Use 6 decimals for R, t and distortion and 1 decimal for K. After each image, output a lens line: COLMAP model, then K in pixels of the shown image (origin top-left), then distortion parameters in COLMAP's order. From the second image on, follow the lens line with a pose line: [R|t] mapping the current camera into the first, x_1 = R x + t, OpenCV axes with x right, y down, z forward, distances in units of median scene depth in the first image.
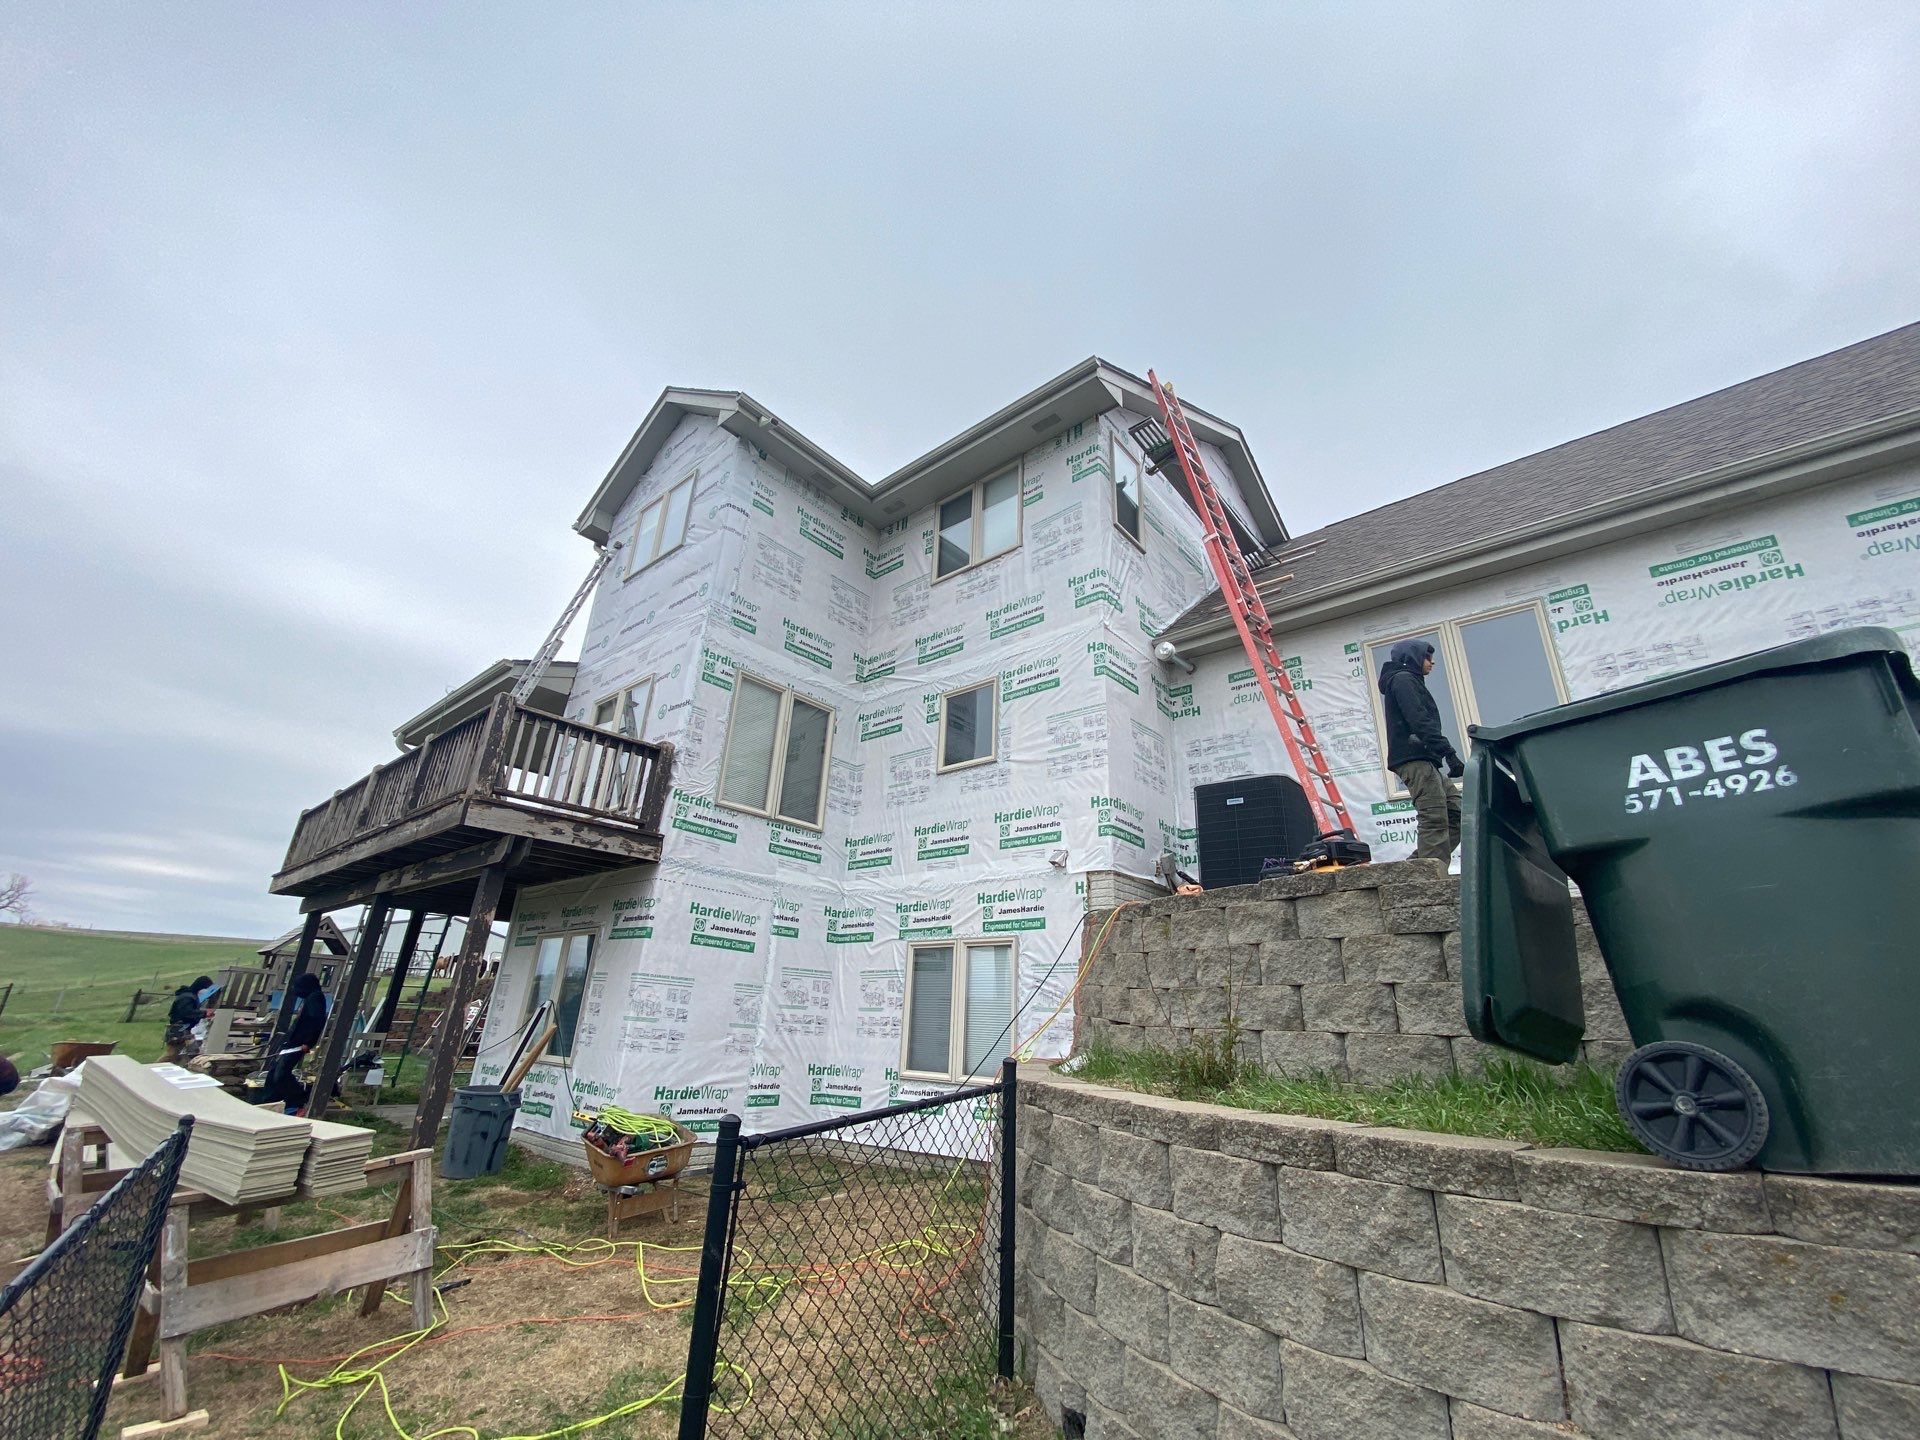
lens RADIAL K [[763.7, 0, 956.5], [0, 763.7, 725.3], [0, 0, 1]] dist [0.000264, -0.000351]
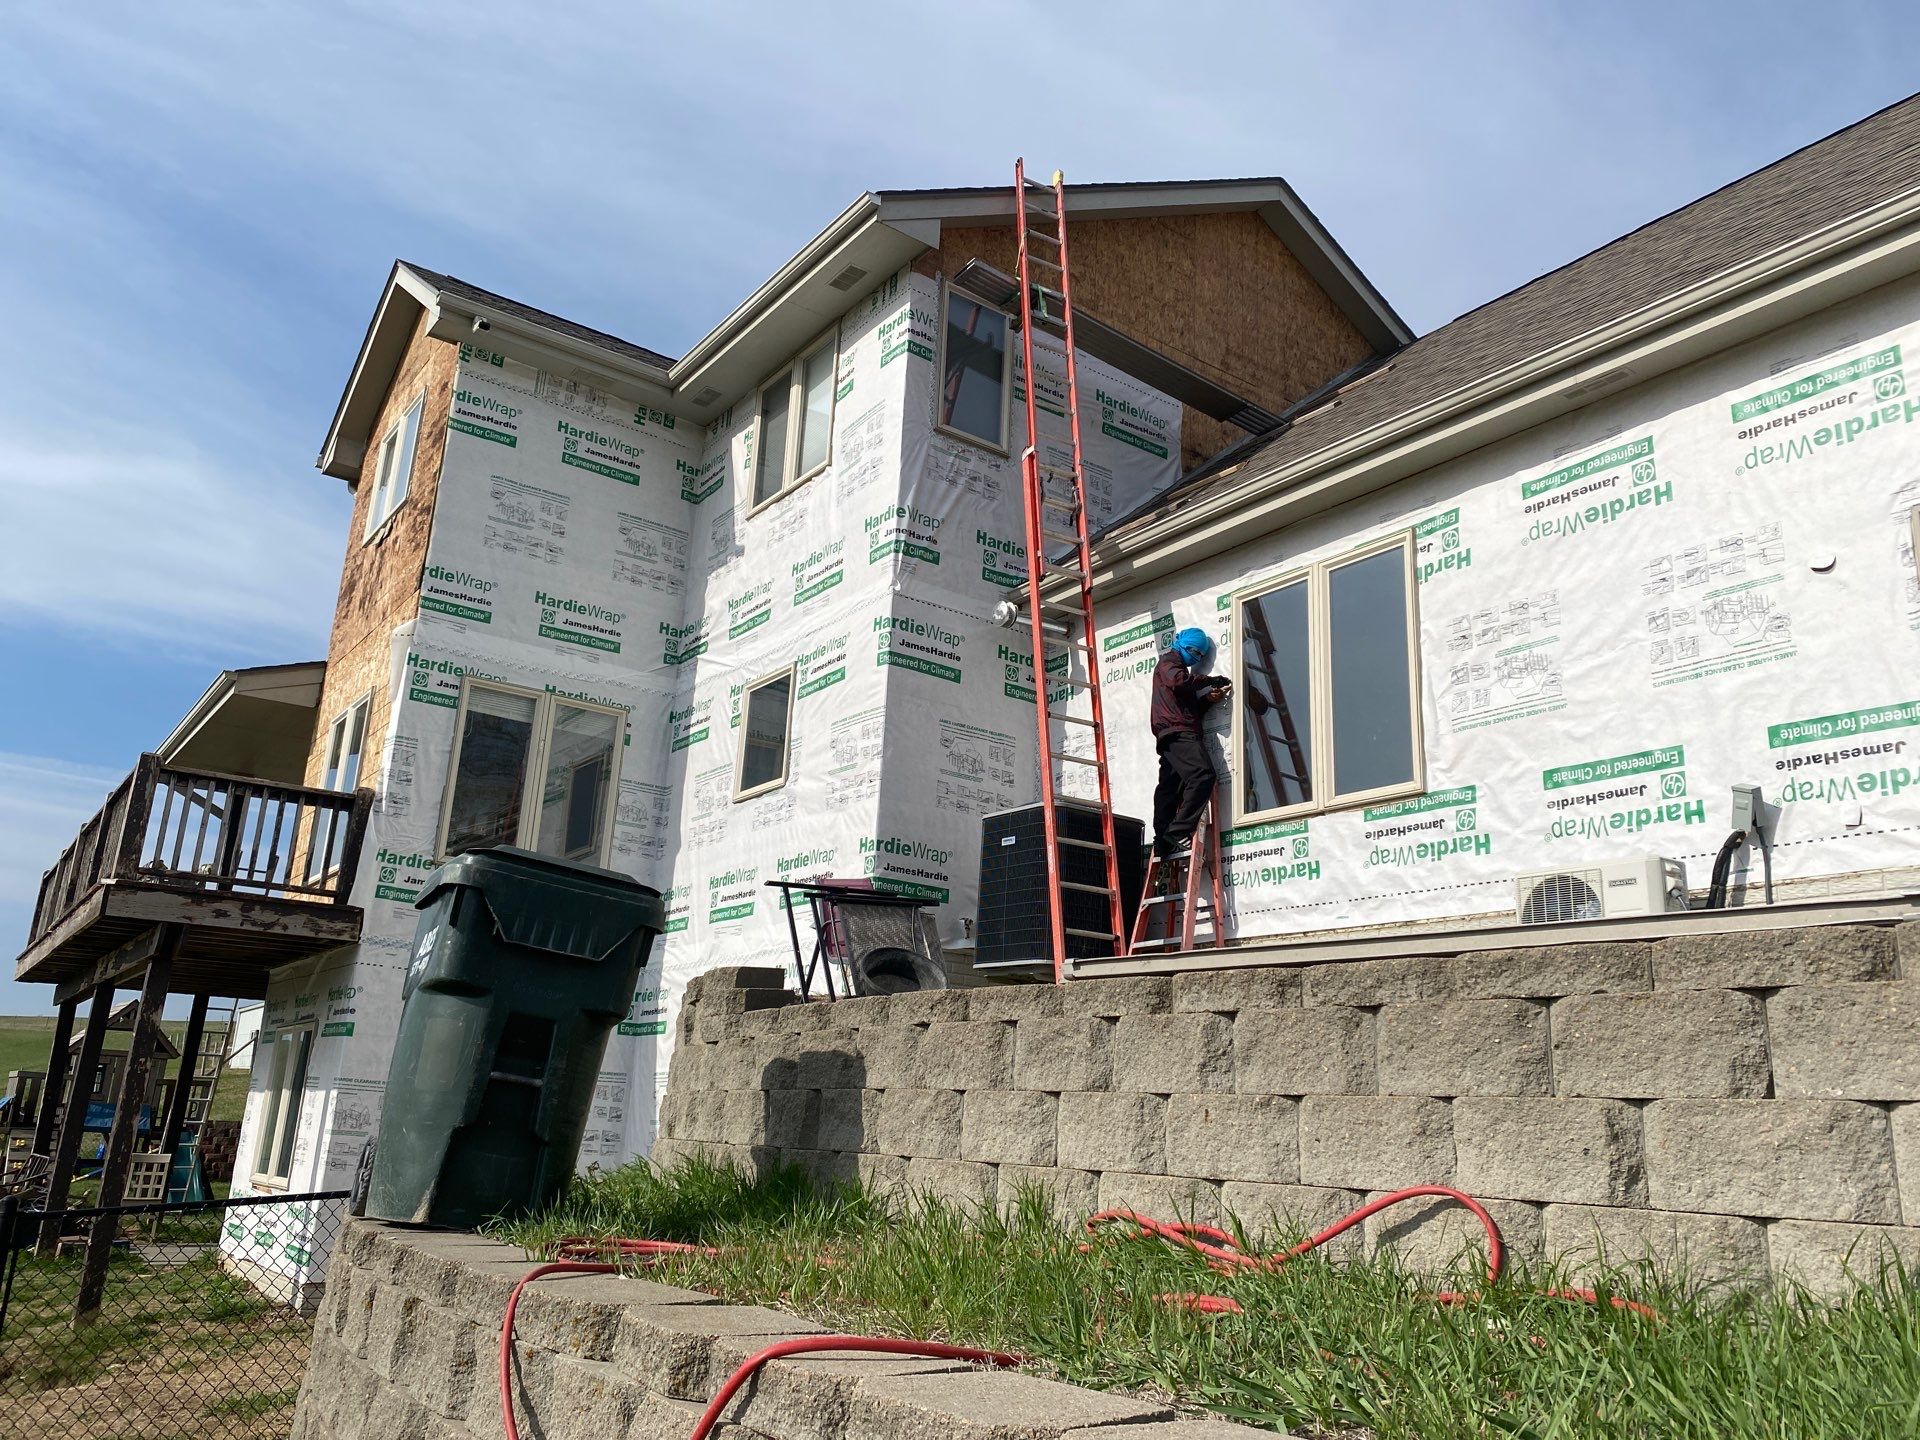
lens RADIAL K [[1436.9, 0, 964.7], [0, 1436.9, 717.1], [0, 0, 1]] dist [-0.005934, -0.003743]
pose [[0.975675, -0.064479, -0.209526, 0.471483], [0.080448, 0.994395, 0.068600, -0.089561], [0.203929, -0.083787, 0.975394, -0.260712]]
